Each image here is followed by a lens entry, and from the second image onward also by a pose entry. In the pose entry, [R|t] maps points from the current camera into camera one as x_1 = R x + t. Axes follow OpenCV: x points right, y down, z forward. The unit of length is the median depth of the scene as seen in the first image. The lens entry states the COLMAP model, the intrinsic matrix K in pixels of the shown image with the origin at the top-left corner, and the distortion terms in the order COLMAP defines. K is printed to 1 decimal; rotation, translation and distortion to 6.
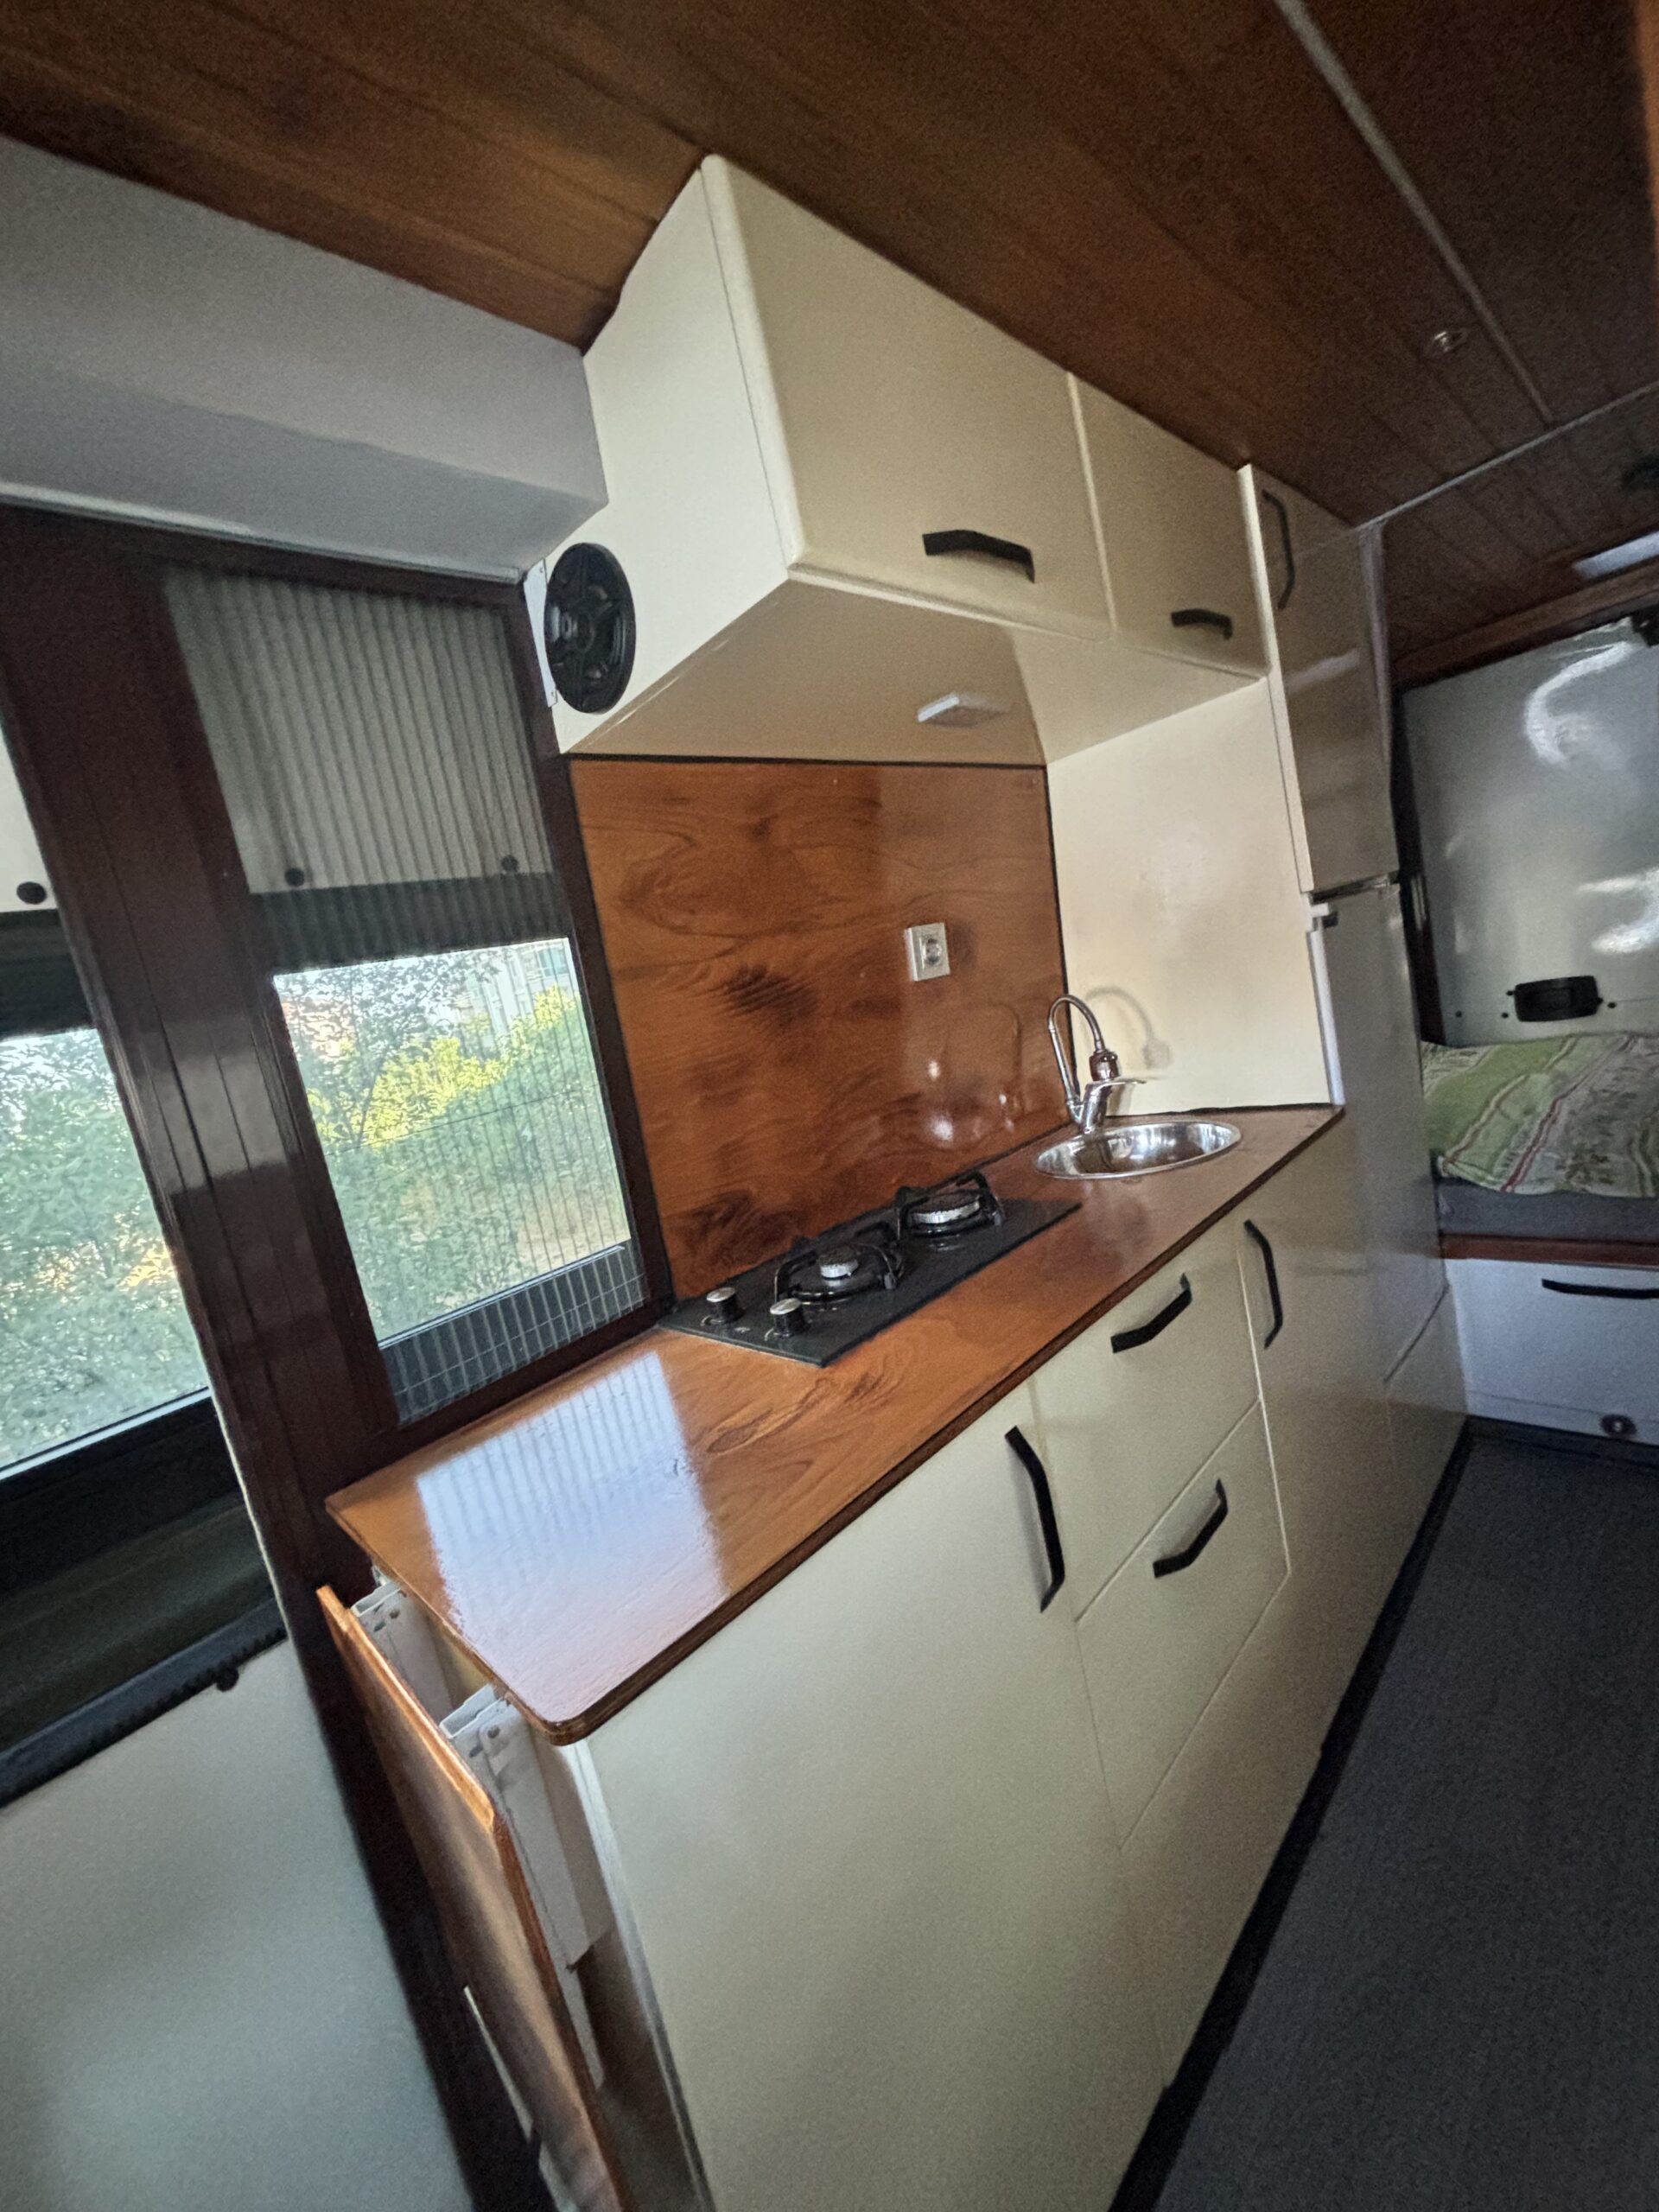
lens RADIAL K [[886.5, 0, 829.4], [0, 886.5, 1106.9], [0, 0, 1]] dist [-0.004497, 0.001968]
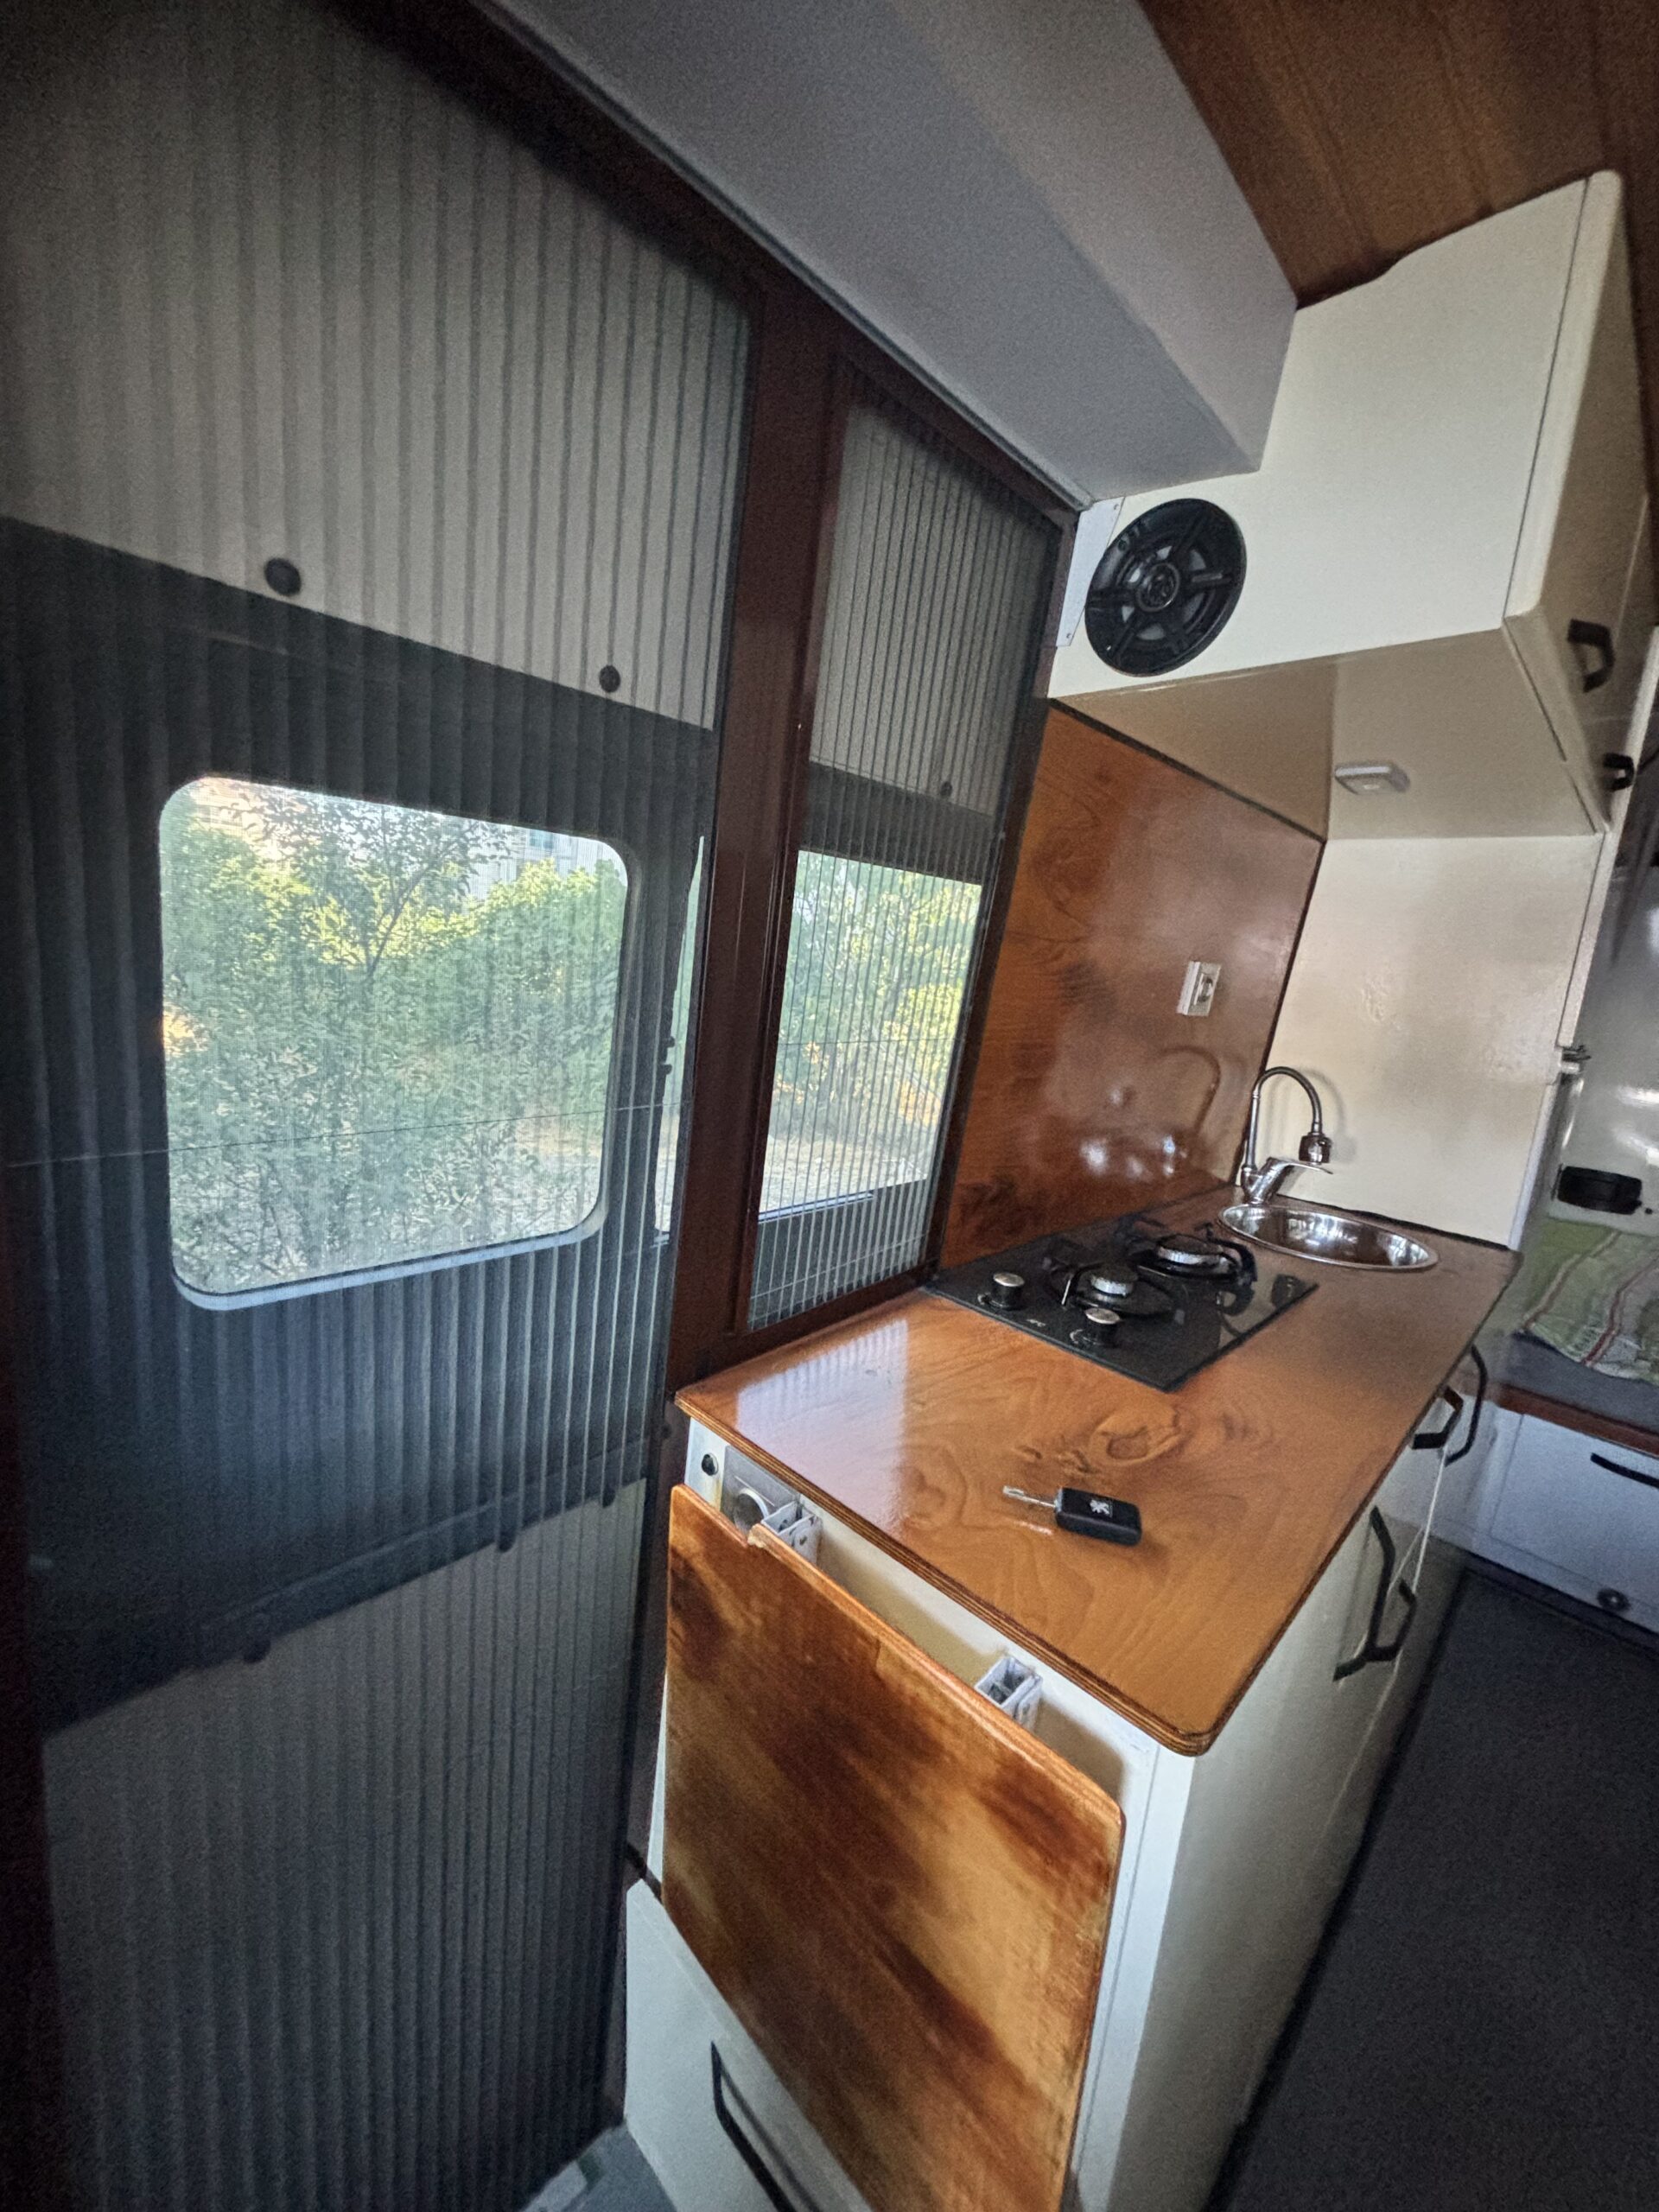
lens RADIAL K [[886.5, 0, 835.3], [0, 886.5, 1112.5], [0, 0, 1]] dist [-0.004497, 0.001968]
pose [[0.953677, 0.290026, 0.079904, -0.306500], [-0.293476, 0.955317, 0.035222, 0.038656], [-0.066119, -0.057041, 0.996180, 0.028504]]
